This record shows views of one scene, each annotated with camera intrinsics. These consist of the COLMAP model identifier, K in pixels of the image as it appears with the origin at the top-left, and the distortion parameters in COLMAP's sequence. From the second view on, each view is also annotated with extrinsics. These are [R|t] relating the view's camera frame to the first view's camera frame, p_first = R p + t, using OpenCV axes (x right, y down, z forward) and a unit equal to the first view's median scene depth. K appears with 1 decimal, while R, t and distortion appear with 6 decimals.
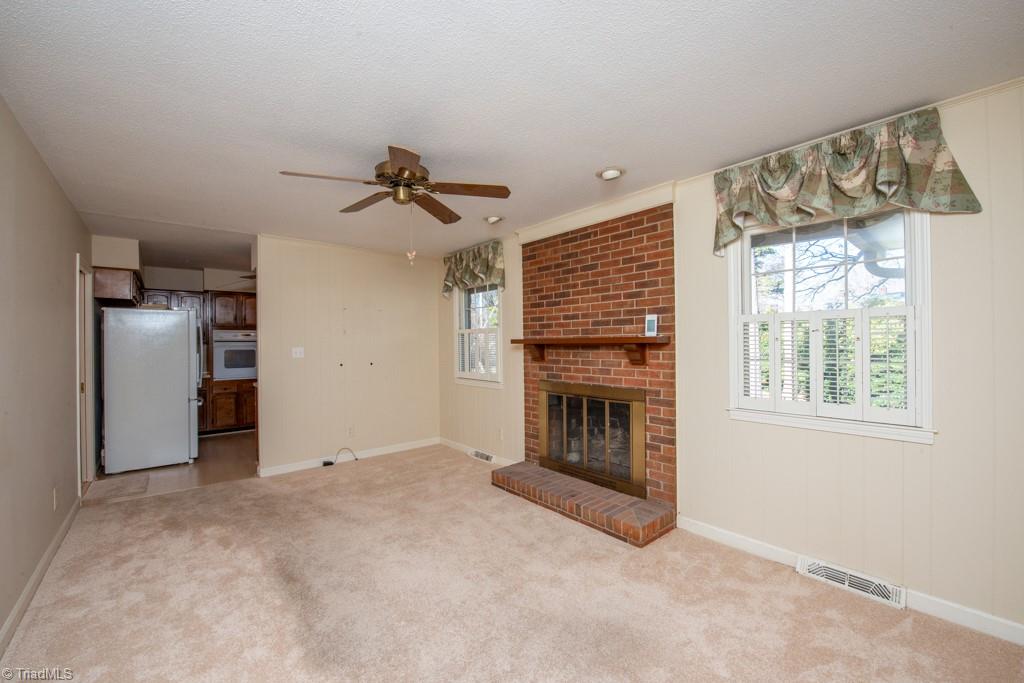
lens RADIAL K [[439.5, 0, 507.2], [0, 439.5, 341.8], [0, 0, 1]] dist [-0.004318, -0.000581]
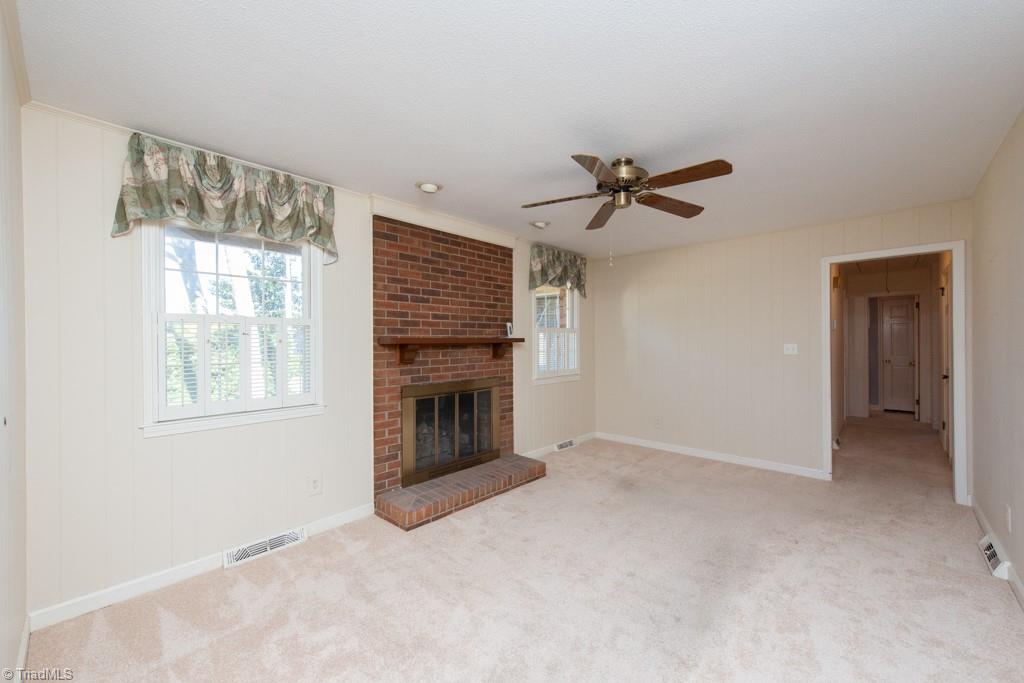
lens RADIAL K [[404.5, 0, 512.8], [0, 404.5, 342.7], [0, 0, 1]] dist [0.002496, 0.000646]
pose [[-0.160185, 0.007121, 0.987061, -0.804234], [0.004977, 0.999967, -0.006406, 0.009480], [-0.987074, 0.003886, -0.160215, 1.000962]]
